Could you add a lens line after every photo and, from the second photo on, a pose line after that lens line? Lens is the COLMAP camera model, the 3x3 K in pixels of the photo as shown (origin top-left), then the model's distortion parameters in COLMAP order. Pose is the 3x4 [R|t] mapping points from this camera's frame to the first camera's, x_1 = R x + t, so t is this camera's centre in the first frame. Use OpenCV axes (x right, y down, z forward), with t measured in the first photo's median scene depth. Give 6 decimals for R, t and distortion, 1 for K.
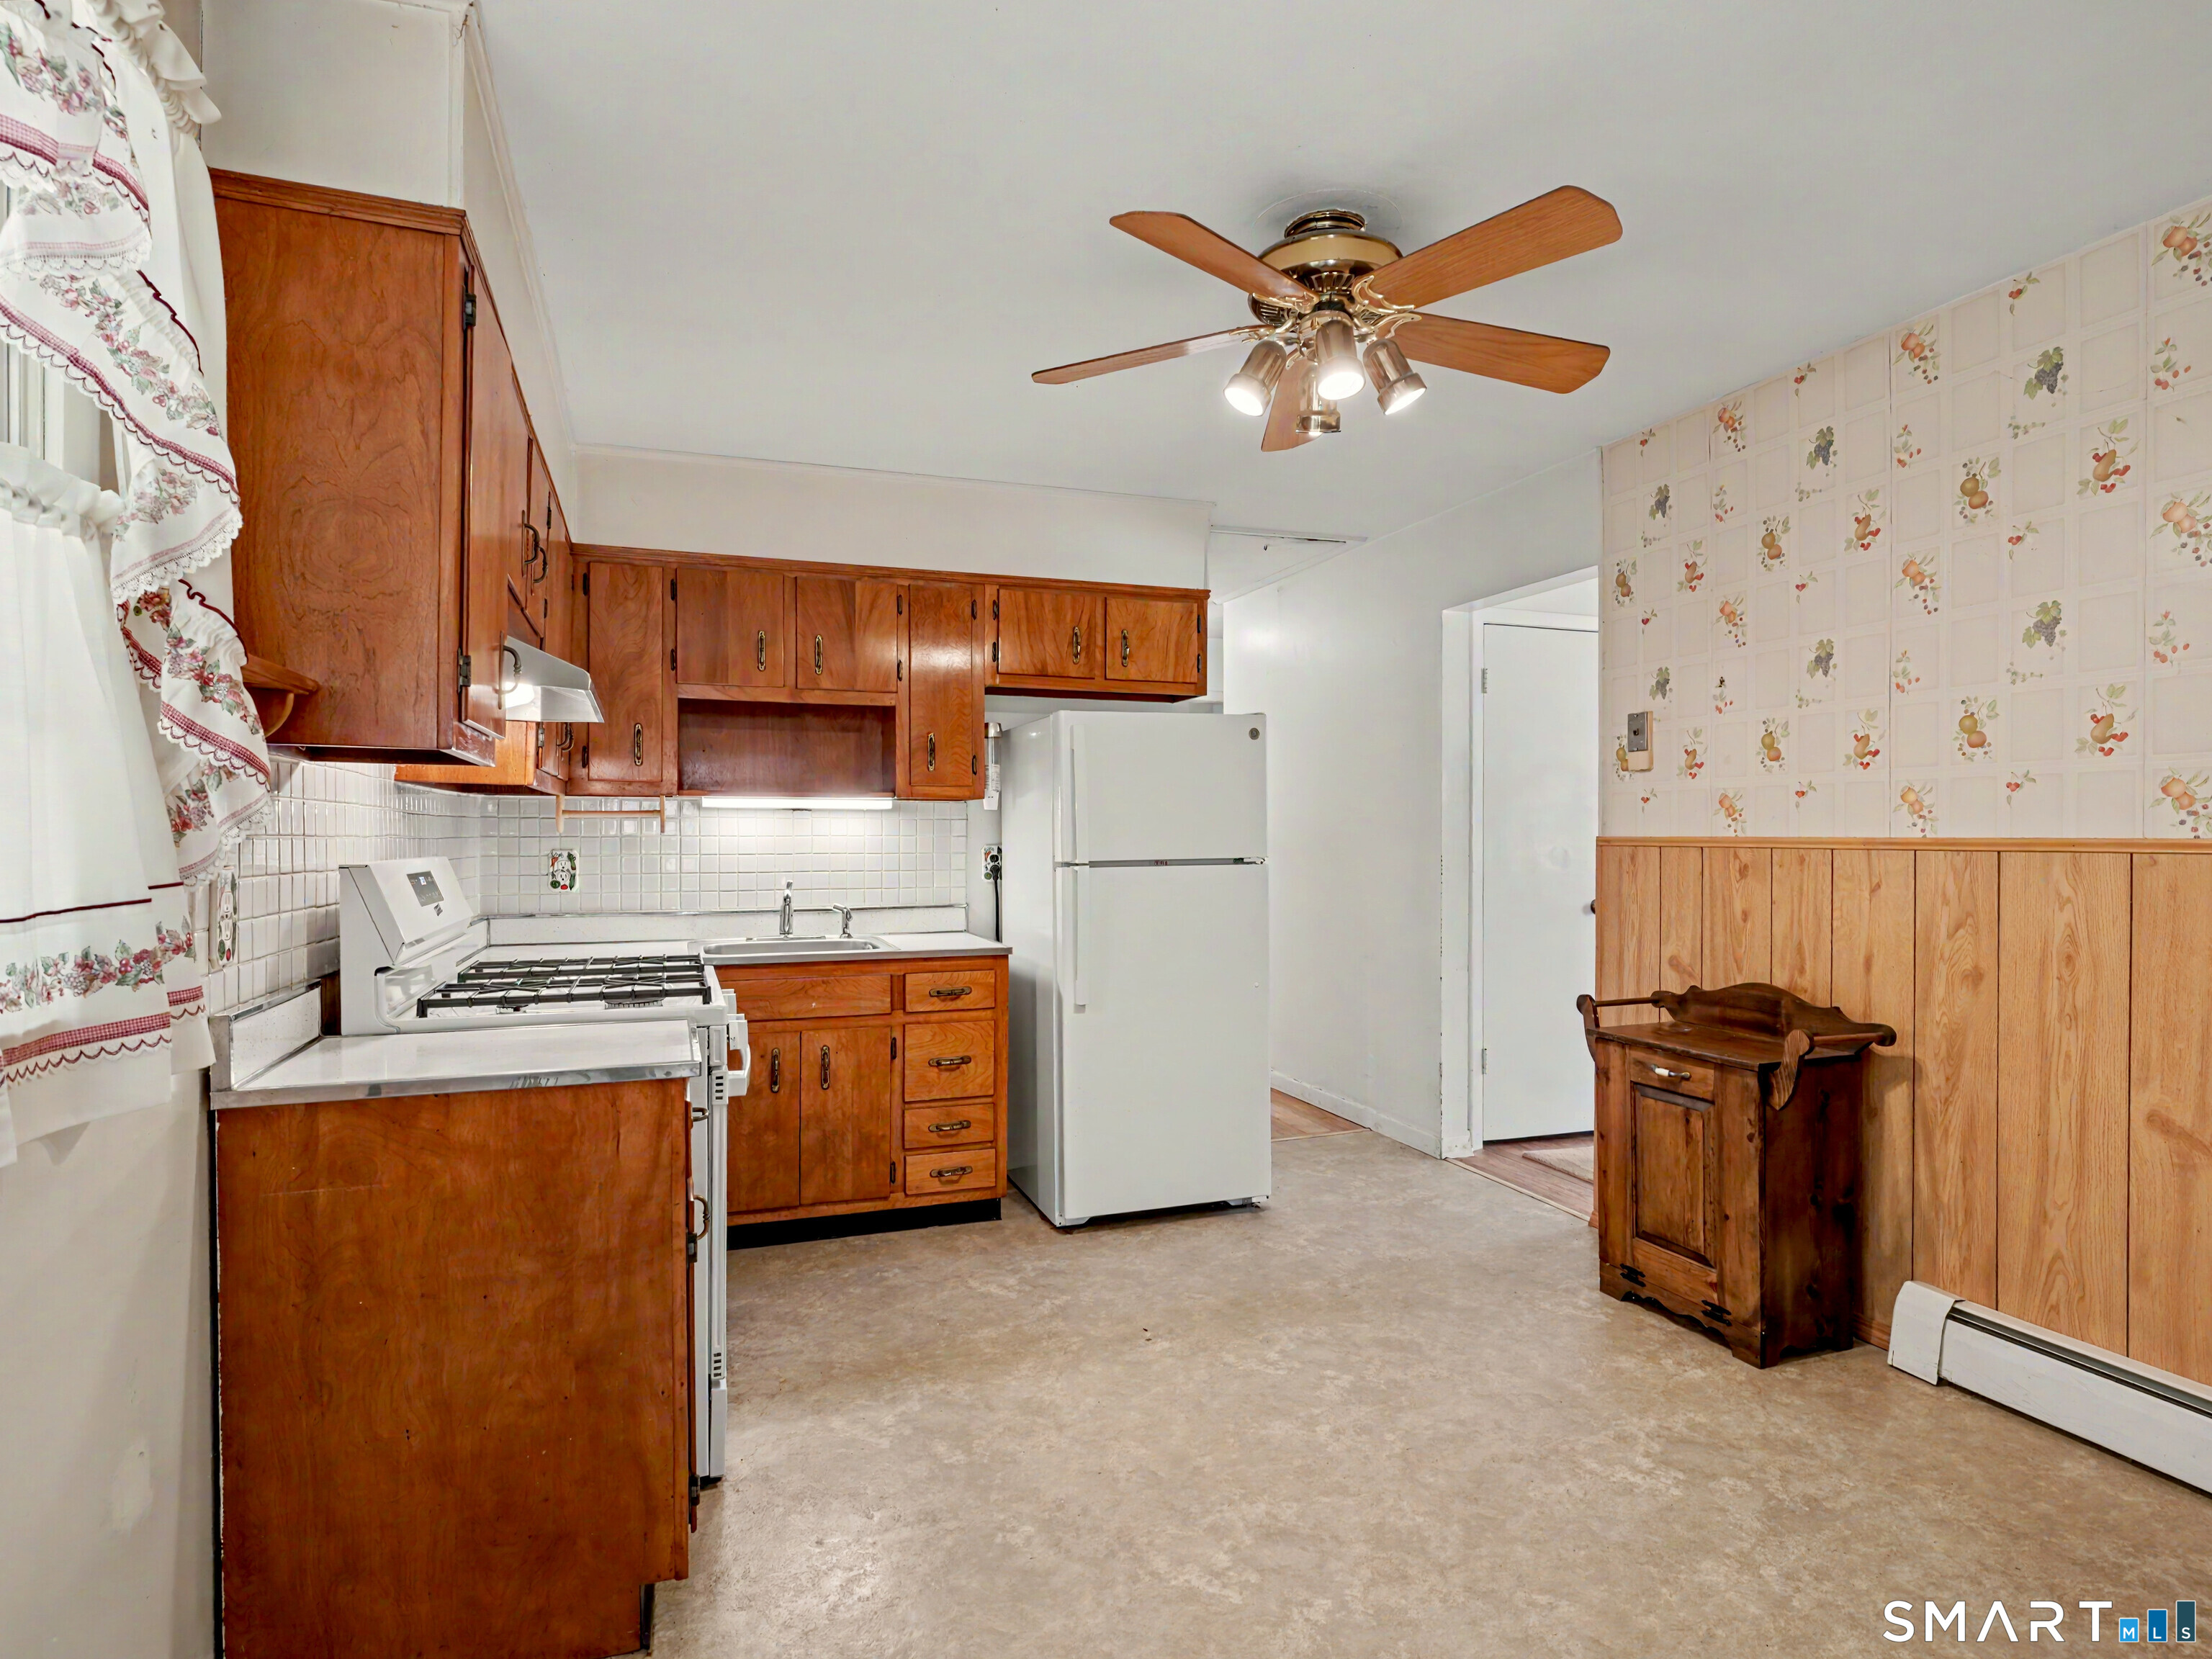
lens RADIAL K [[1172.2, 0, 1124.5], [0, 1172.2, 832.0], [0, 0, 1]] dist [-0.003905, -0.002030]
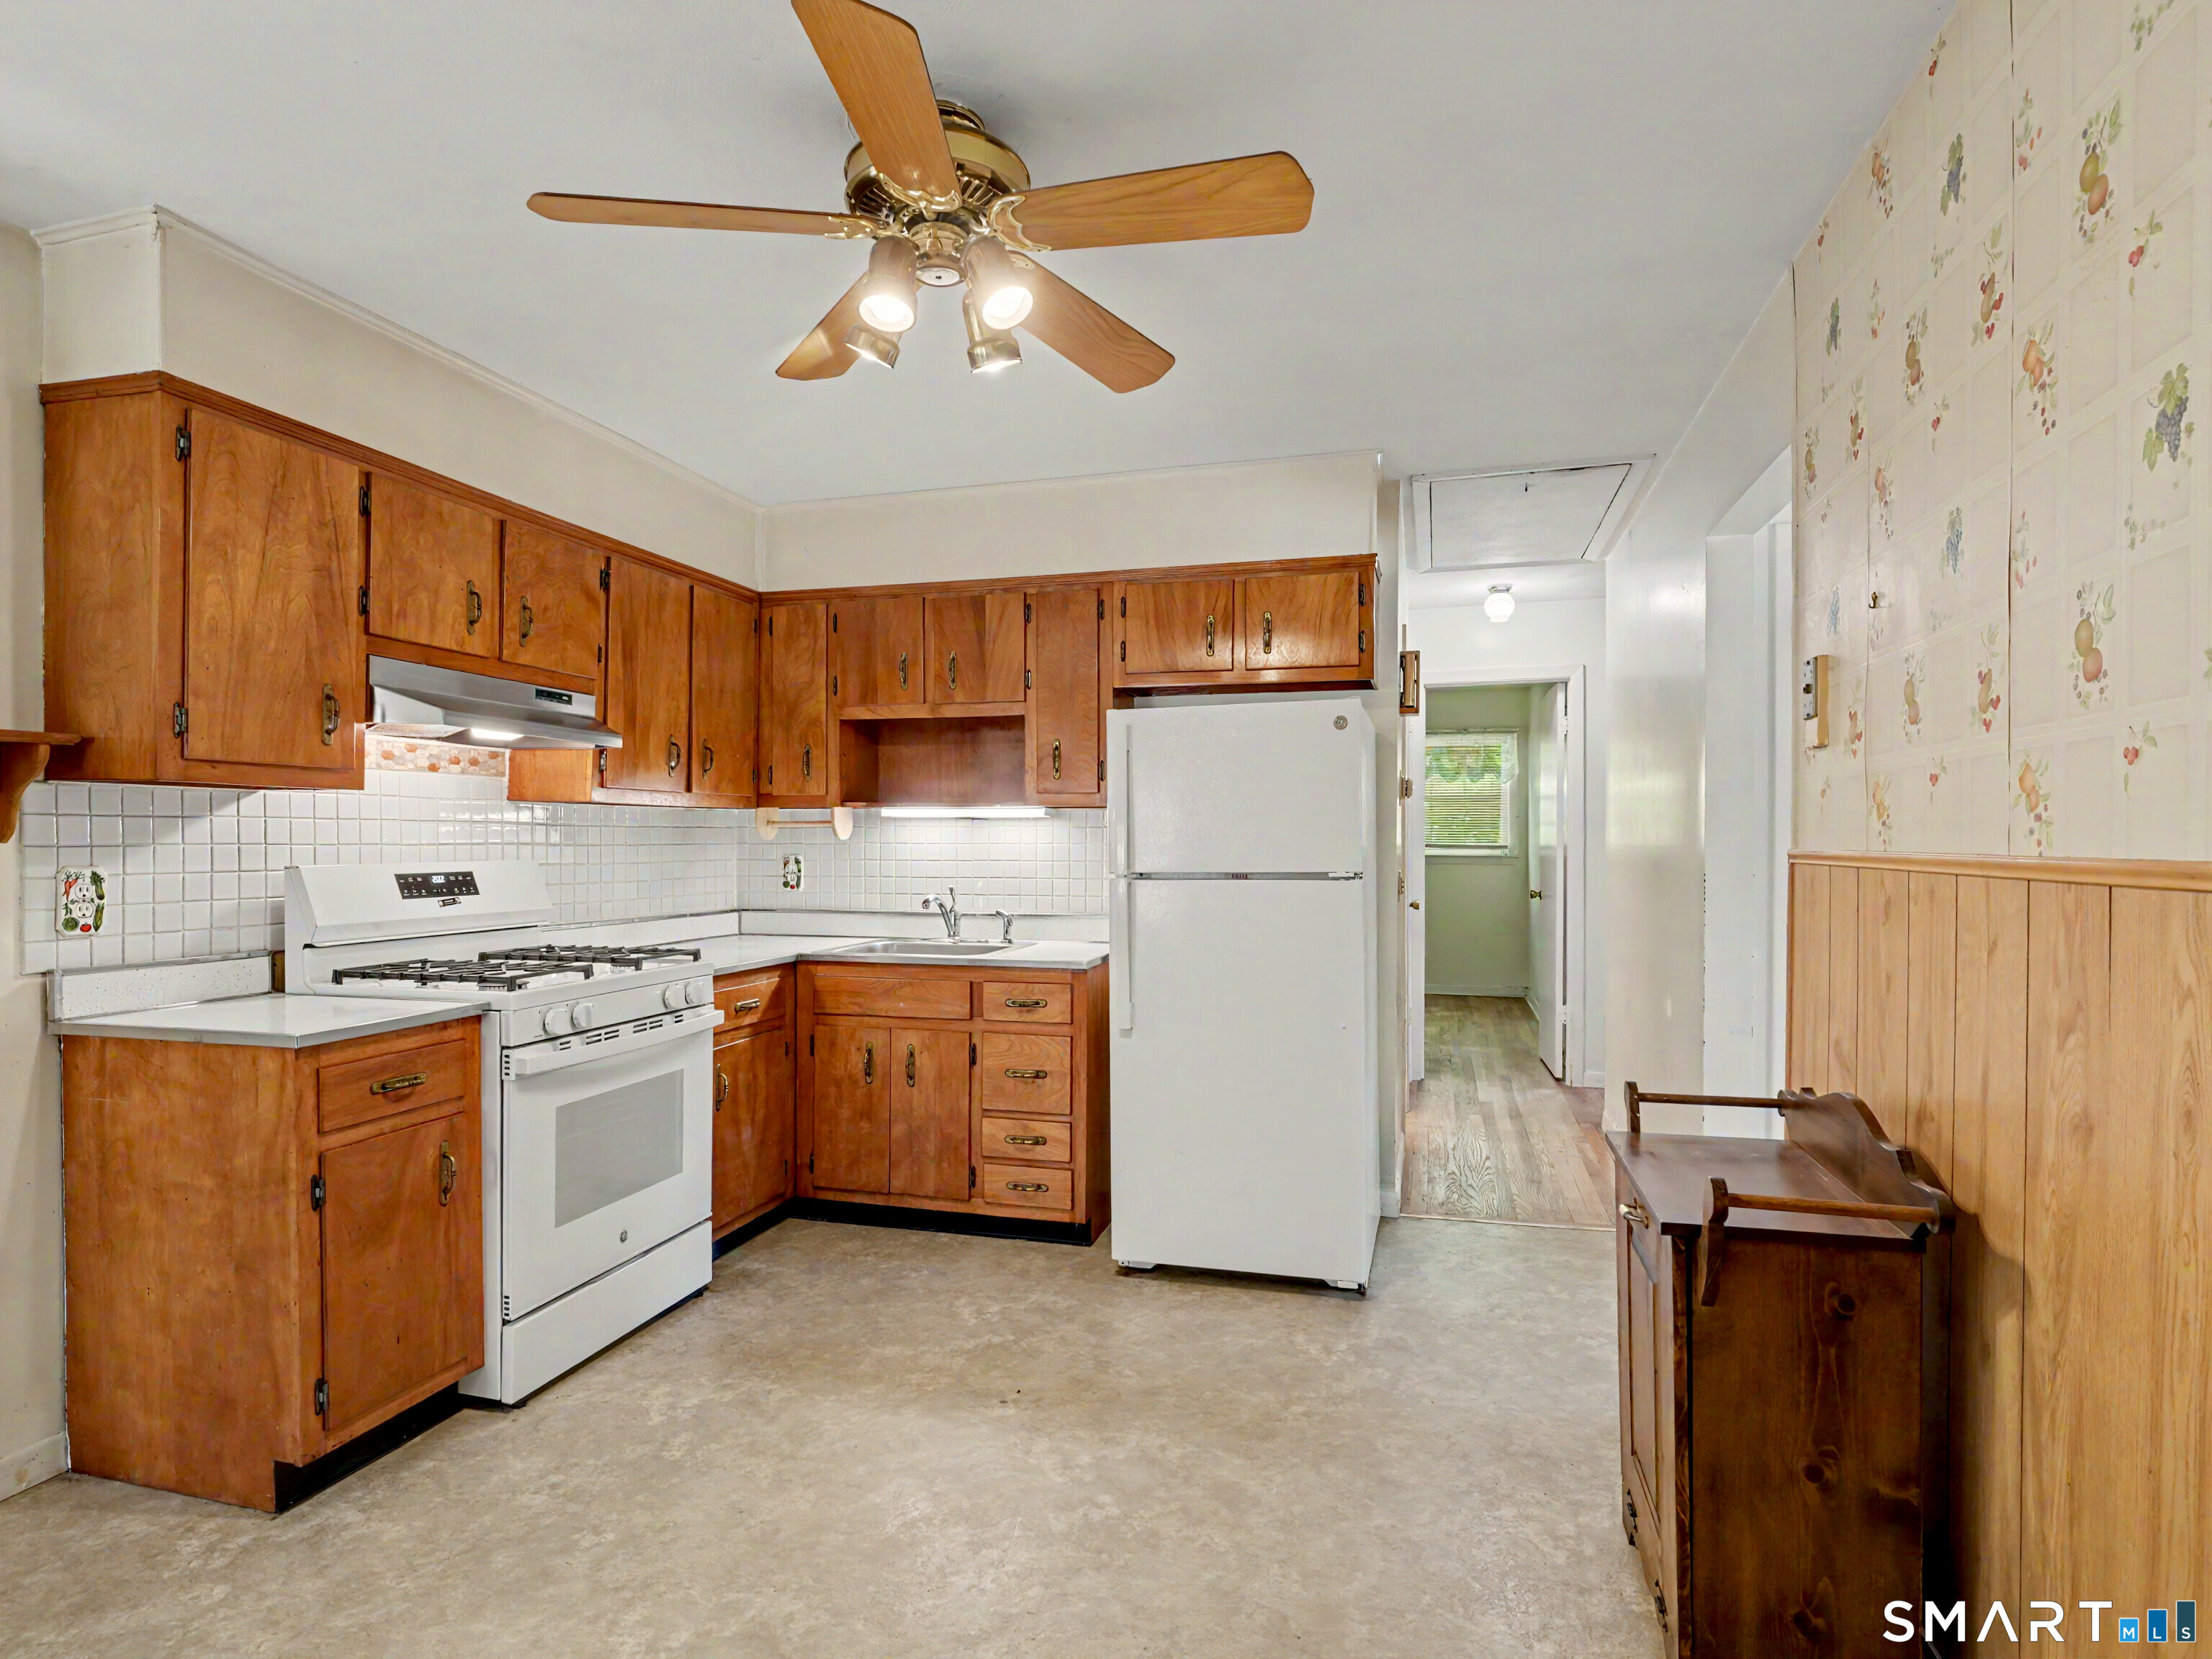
lens RADIAL K [[1172.2, 0, 1117.5], [0, 1172.2, 838.7], [0, 0, 1]] dist [-0.003905, -0.002030]
pose [[0.819821, 0.001112, -0.572619, 0.489246], [-0.000334, 0.999999, 0.001464, -0.003189], [0.572620, -0.001009, 0.819820, 0.246107]]
